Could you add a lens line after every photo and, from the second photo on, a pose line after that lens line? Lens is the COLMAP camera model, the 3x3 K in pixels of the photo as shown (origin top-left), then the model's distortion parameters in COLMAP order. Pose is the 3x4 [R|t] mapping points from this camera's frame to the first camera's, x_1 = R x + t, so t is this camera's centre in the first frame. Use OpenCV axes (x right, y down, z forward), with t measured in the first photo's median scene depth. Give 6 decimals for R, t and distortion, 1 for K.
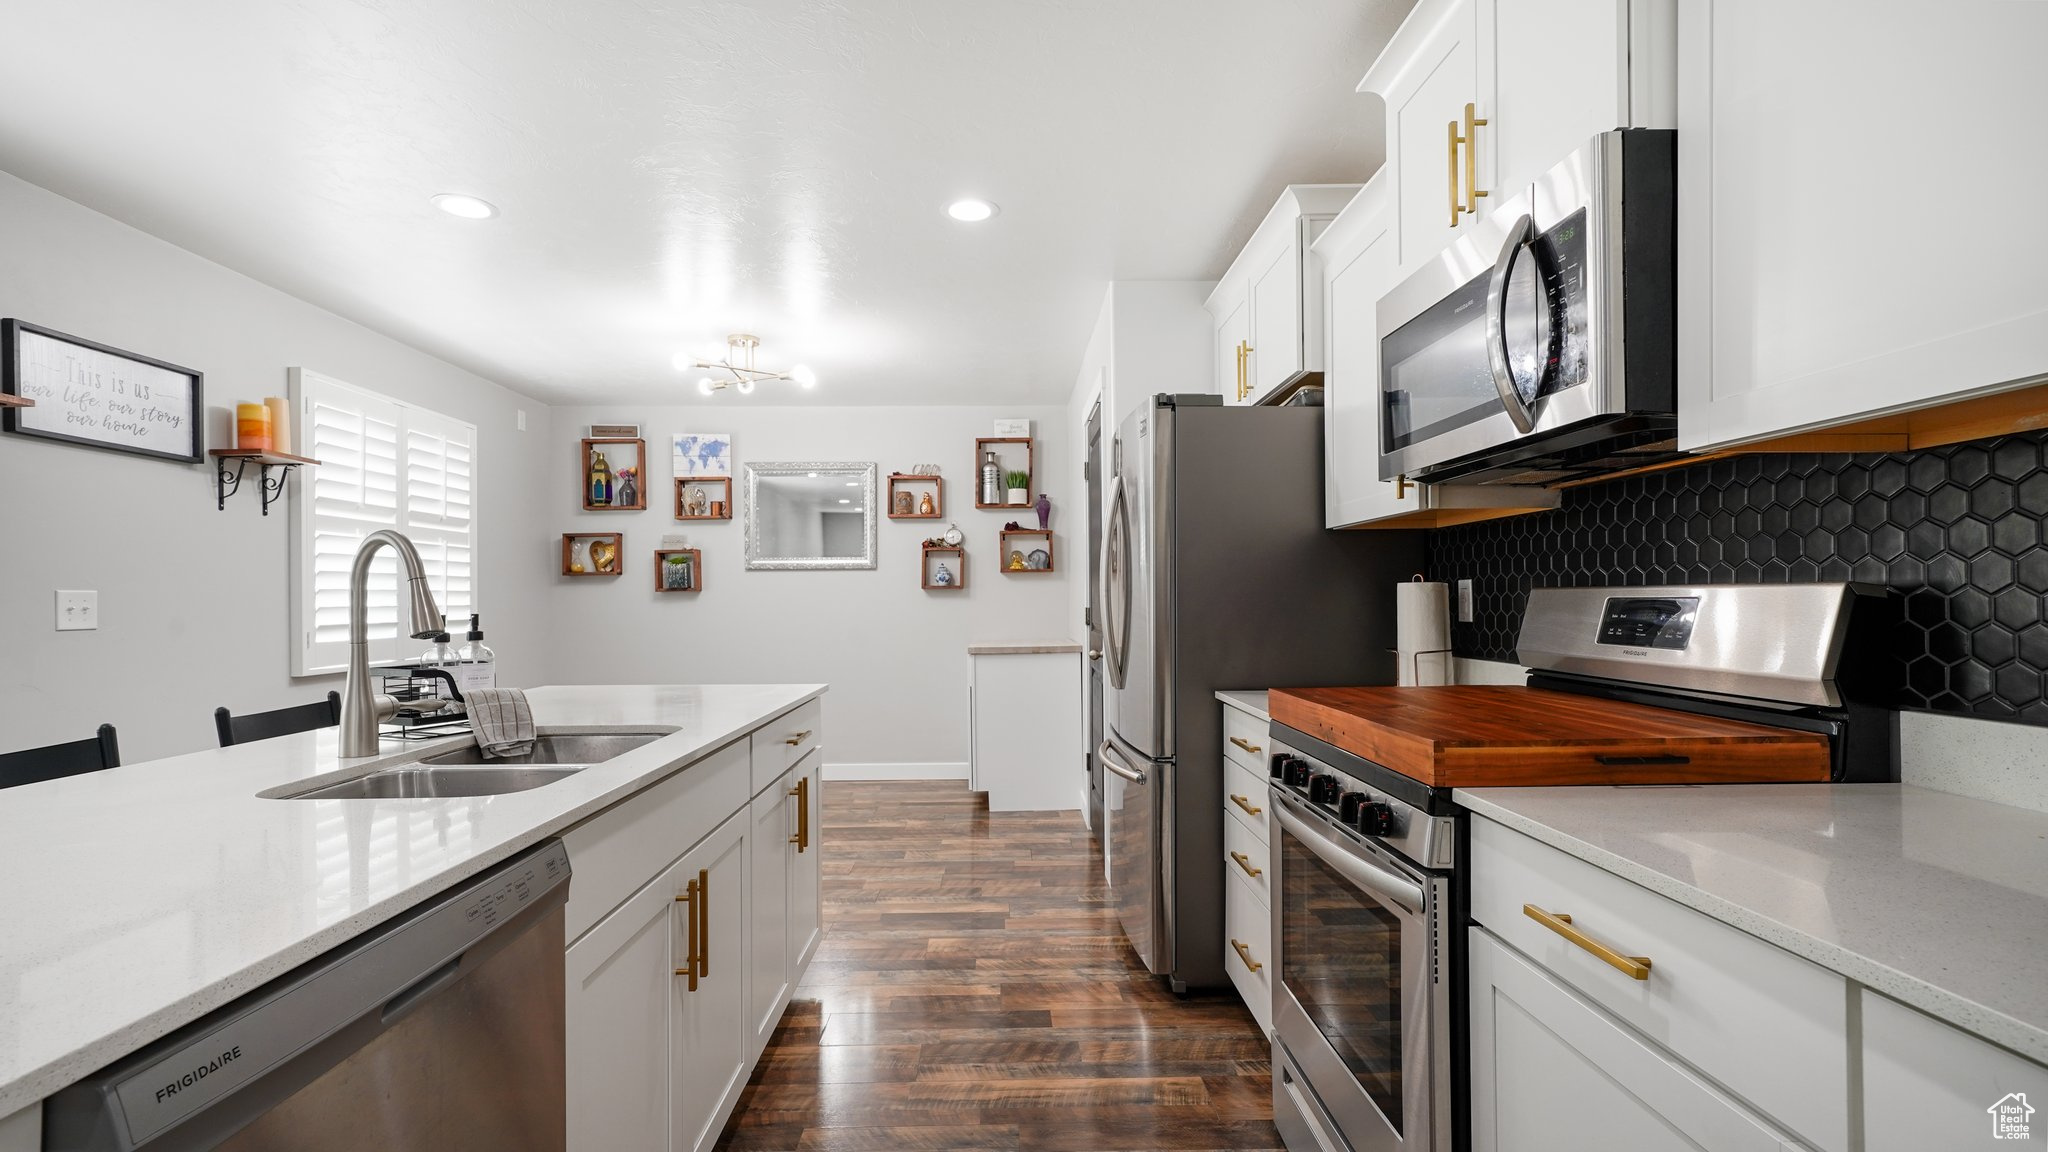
lens RADIAL K [[922.4, 0, 1024.0], [0, 922.4, 576.0], [0, 0, 1]] dist [0.001309, 0.000462]
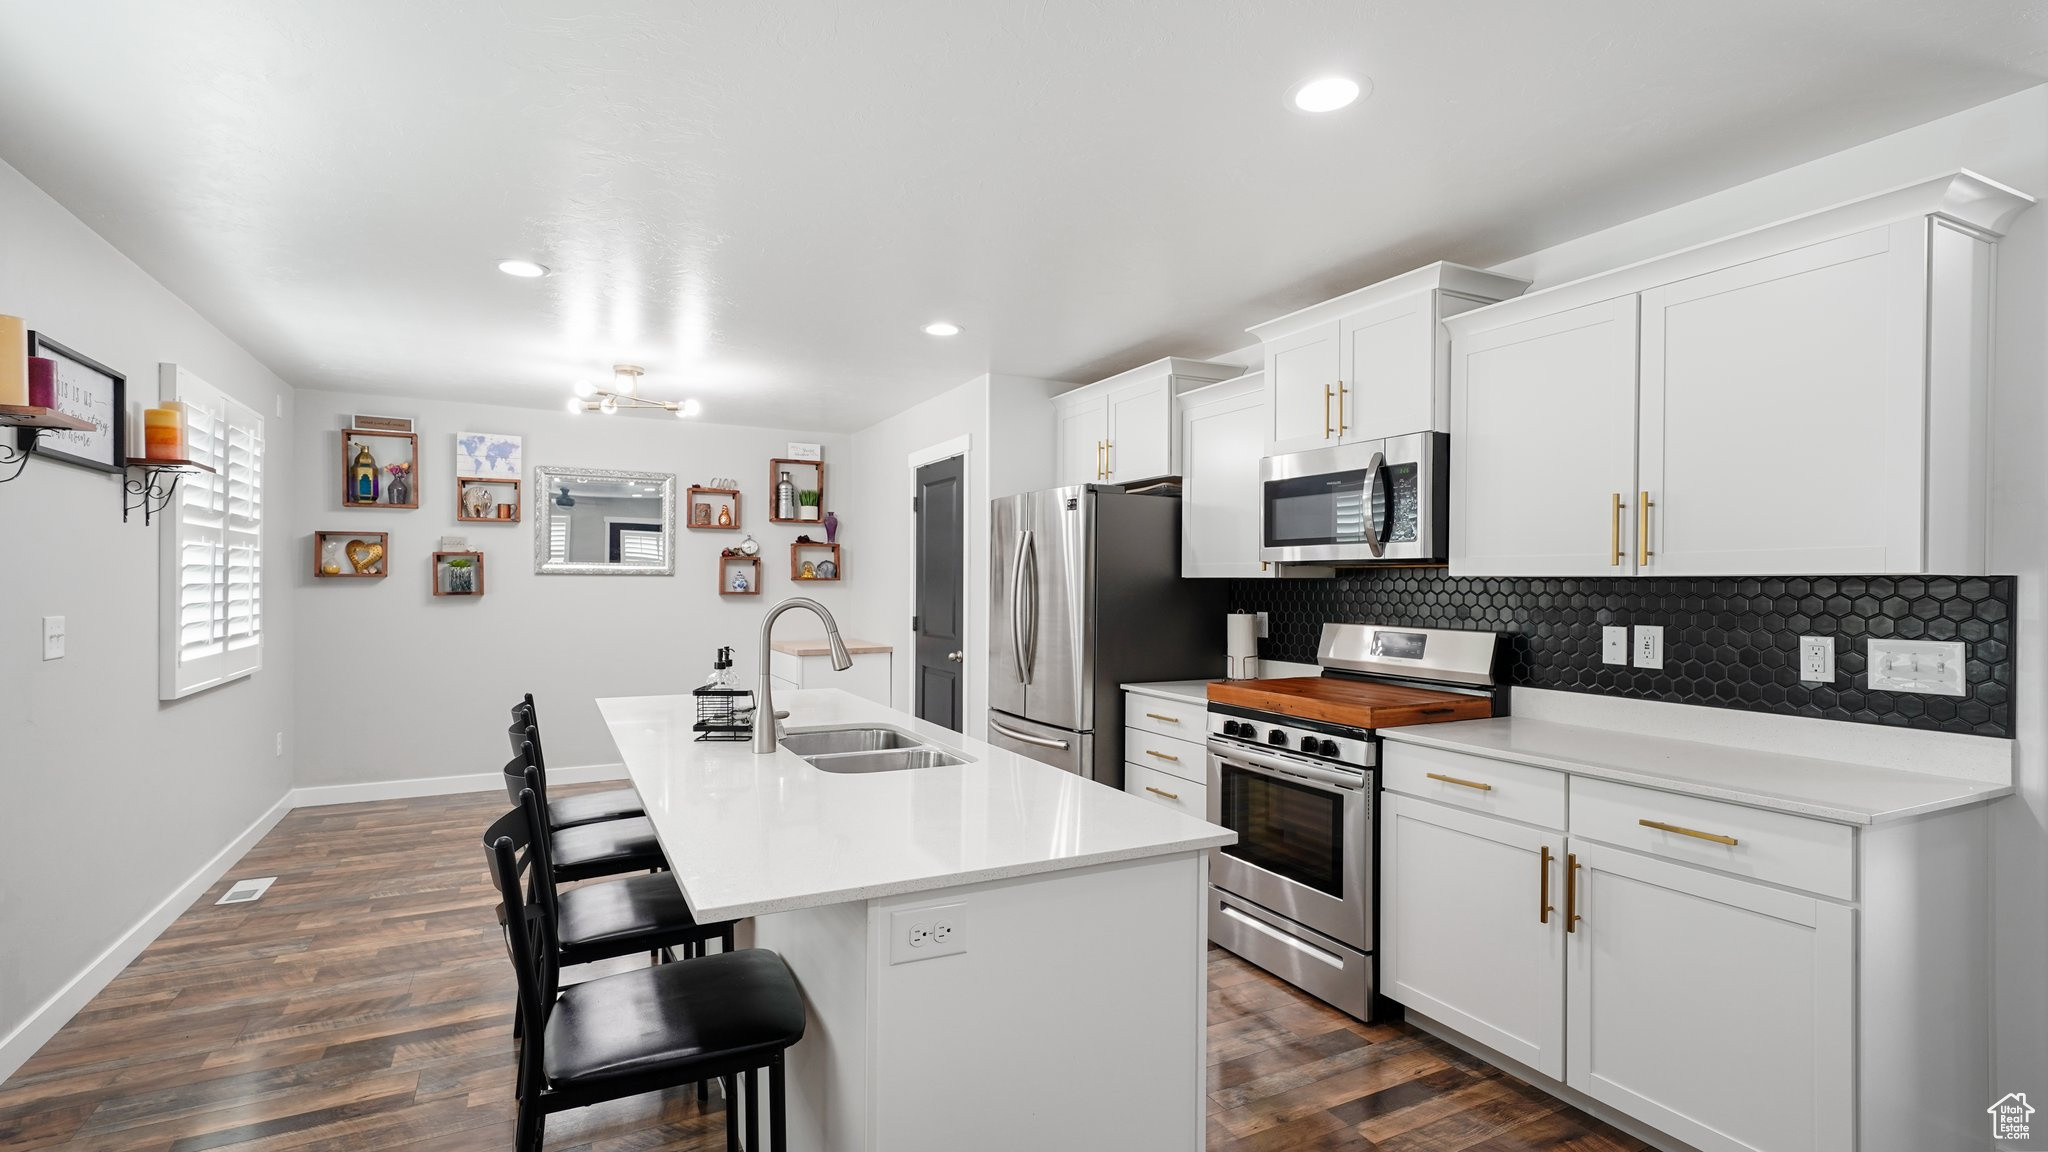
lens RADIAL K [[922.4, 0, 1024.0], [0, 922.4, 576.0], [0, 0, 1]] dist [0.001309, 0.000462]
pose [[0.898302, 0.017659, 0.439023, -0.266642], [-0.025070, 0.999624, 0.011089, -0.028871], [-0.438662, -0.020967, 0.898408, -0.125865]]
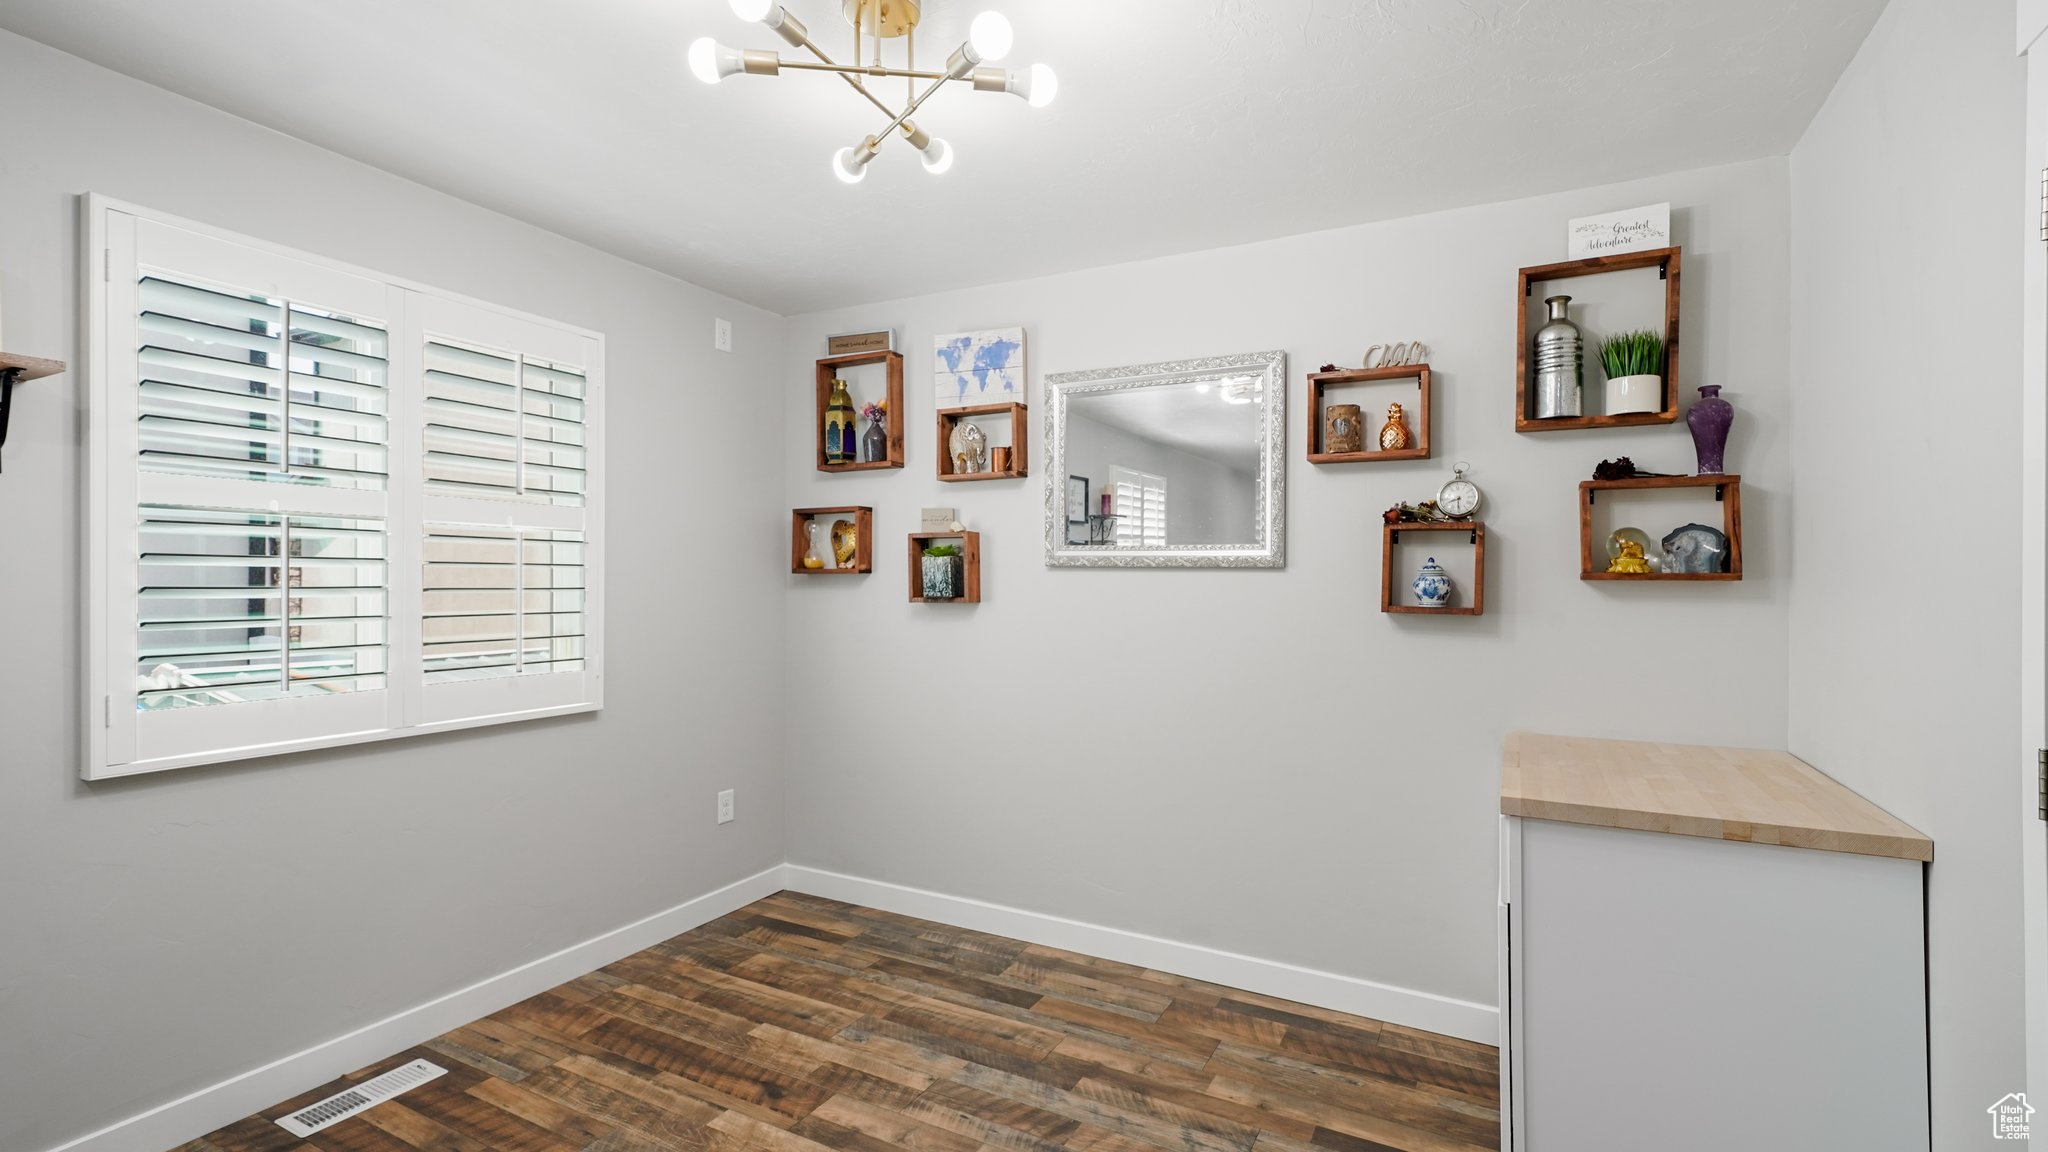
lens RADIAL K [[919.5, 0, 1011.8], [0, 919.5, 568.2], [0, 0, 1]] dist [0.001756, 0.000800]
pose [[0.863047, 0.011455, -0.504993, -0.038441], [-0.003752, 0.999861, 0.016269, -0.015168], [0.505109, -0.012146, 0.862970, 0.510414]]
